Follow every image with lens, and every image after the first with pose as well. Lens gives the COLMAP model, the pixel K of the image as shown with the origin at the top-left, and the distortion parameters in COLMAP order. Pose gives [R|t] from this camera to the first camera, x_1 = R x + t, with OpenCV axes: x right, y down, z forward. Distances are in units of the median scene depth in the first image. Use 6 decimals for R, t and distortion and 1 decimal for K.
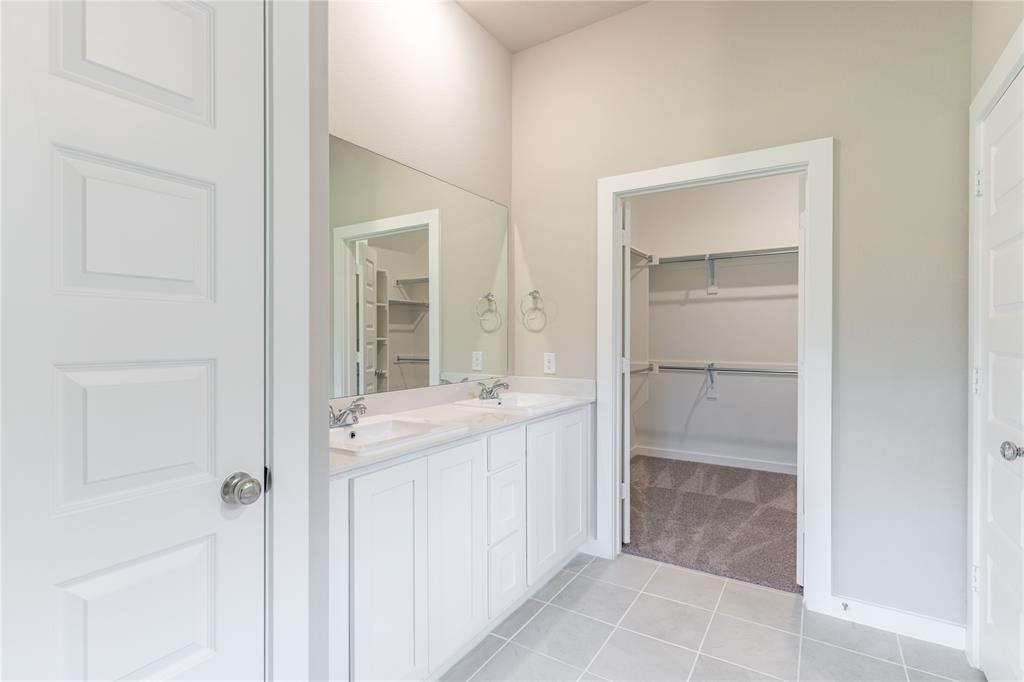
lens RADIAL K [[490.8, 0, 517.2], [0, 490.8, 340.1], [0, 0, 1]] dist [0.002735, -0.000180]
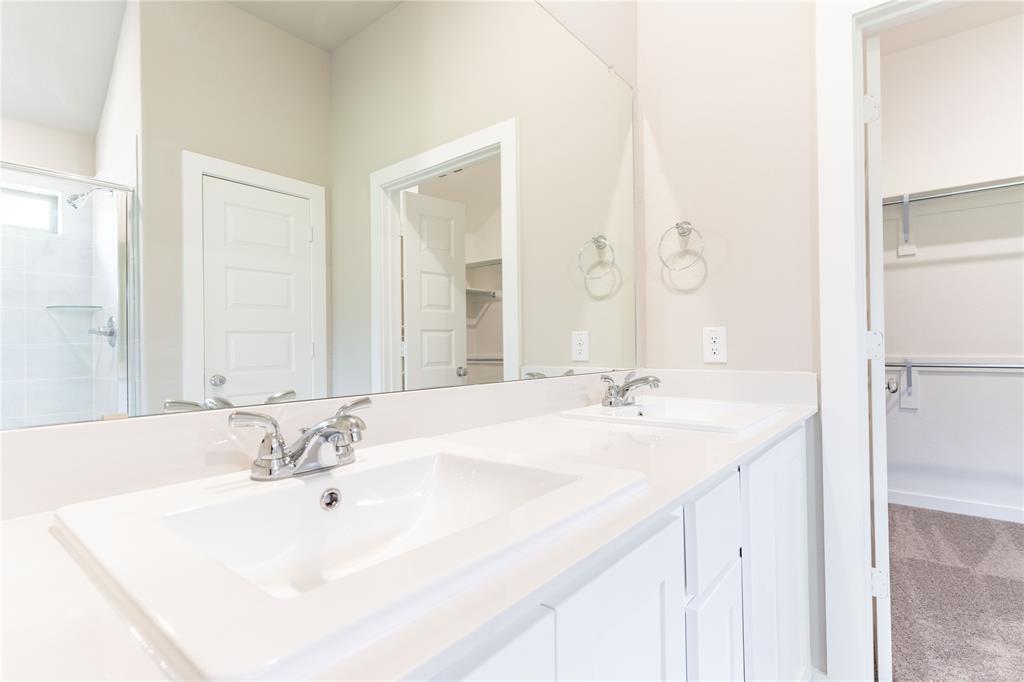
lens RADIAL K [[490.8, 0, 513.6], [0, 490.8, 340.7], [0, 0, 1]] dist [0.002735, -0.000180]
pose [[0.991886, -0.011126, -0.126640, -0.089627], [0.008681, 0.999765, -0.019842, 0.049344], [0.126831, 0.018581, 0.991750, 0.383109]]
